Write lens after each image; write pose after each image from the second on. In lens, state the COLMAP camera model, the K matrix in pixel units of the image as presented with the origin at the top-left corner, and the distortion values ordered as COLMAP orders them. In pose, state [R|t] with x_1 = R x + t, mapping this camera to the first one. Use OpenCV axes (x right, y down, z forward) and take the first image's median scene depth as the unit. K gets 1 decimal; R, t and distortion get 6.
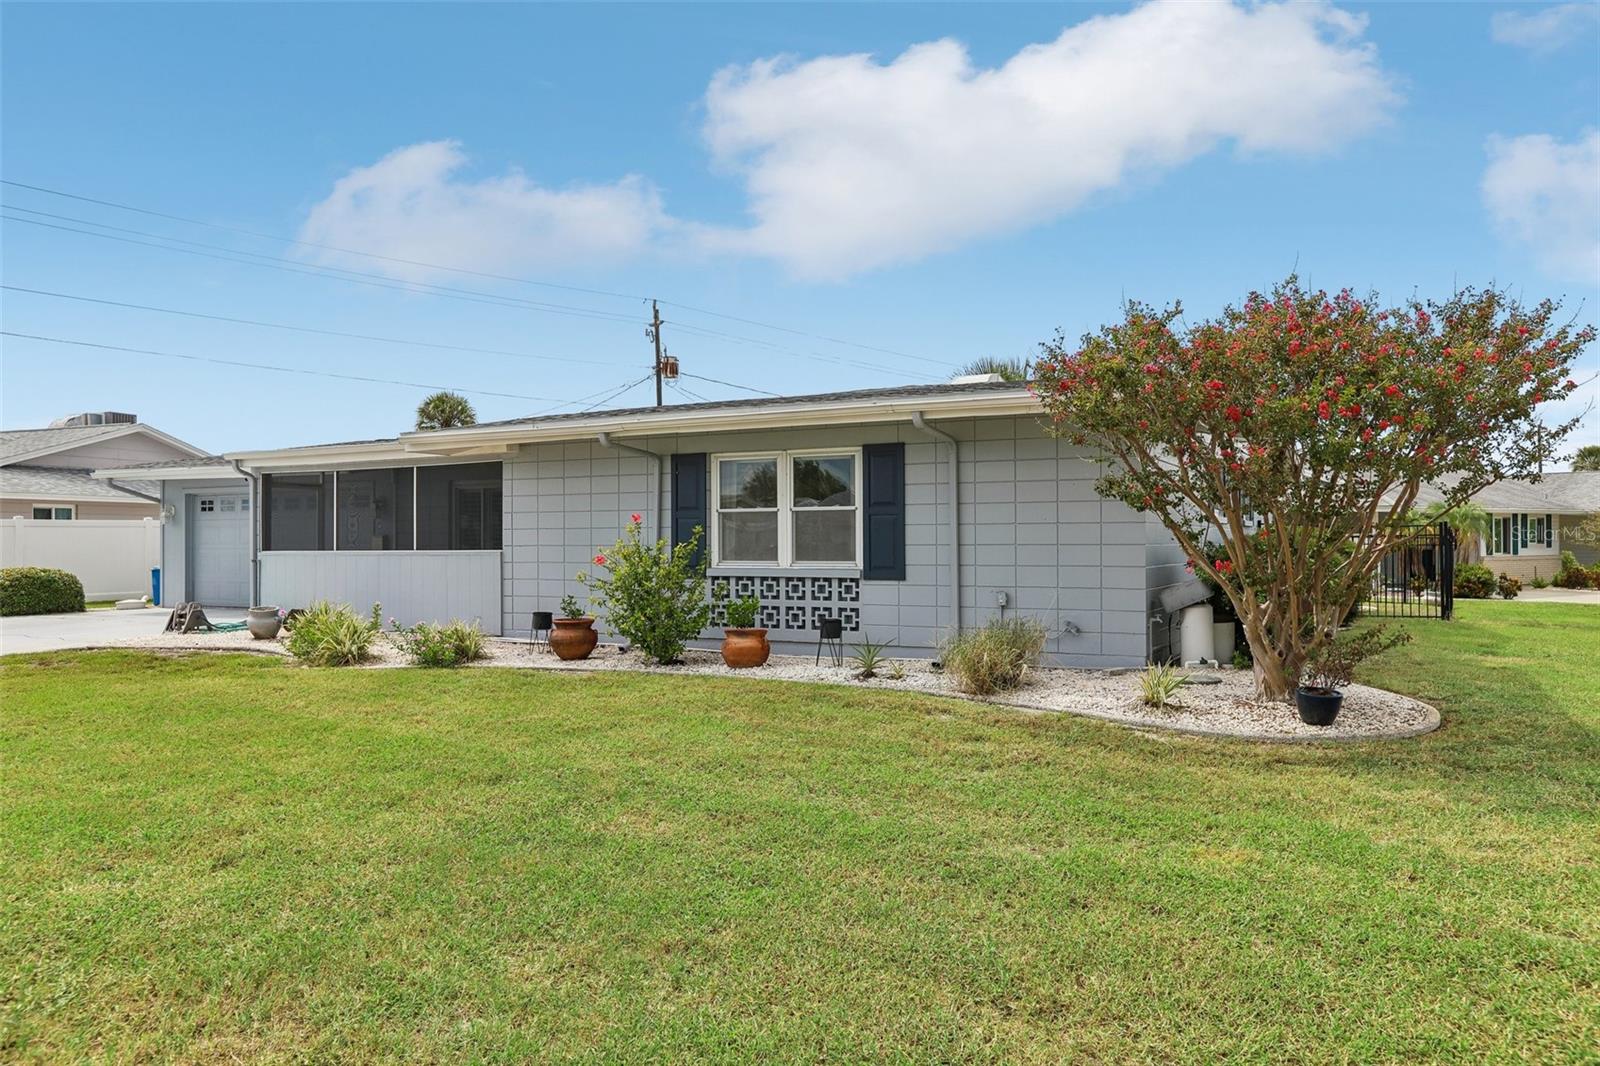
lens RADIAL K [[1155.3, 0, 800.0], [0, 1155.3, 533.0], [0, 0, 1]] dist [-0.007538, -0.002218]
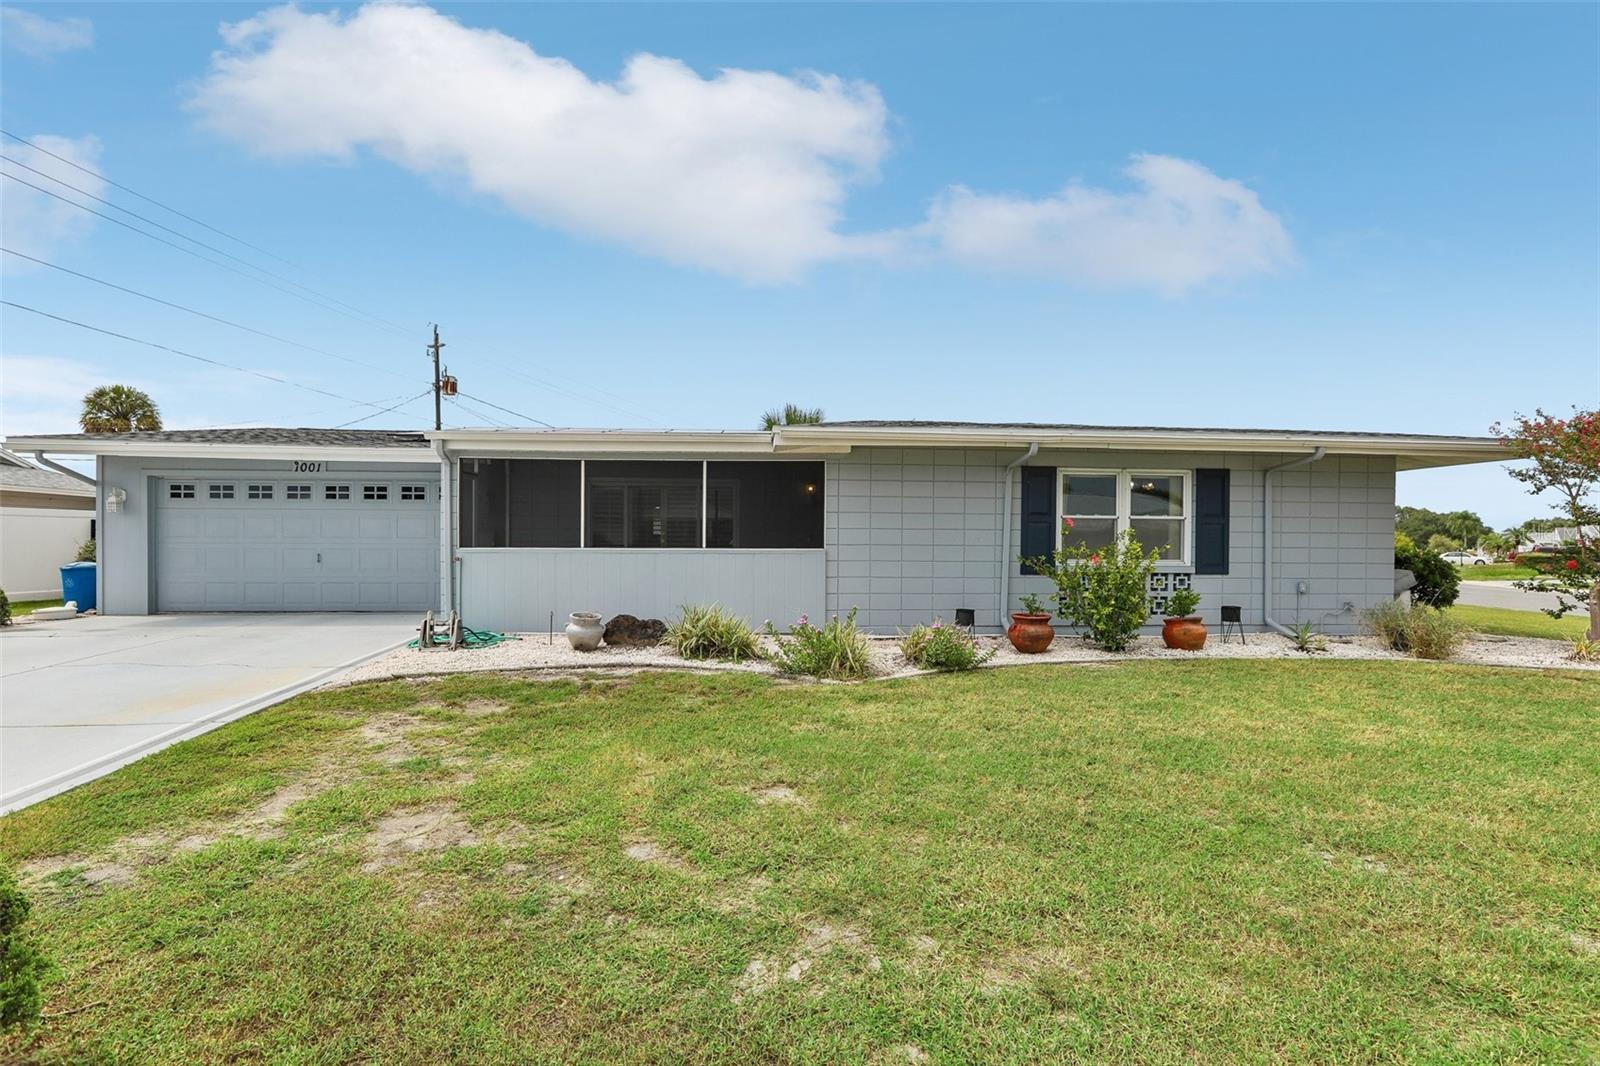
lens RADIAL K [[799.6, 0, 800.0], [0, 799.6, 533.0], [0, 0, 1]] dist [-0.015888, -0.000247]
pose [[0.841893, 0.015618, 0.539419, -0.713907], [-0.014270, 0.999876, -0.006678, 0.006360], [-0.539456, -0.002075, 0.842011, 0.446387]]
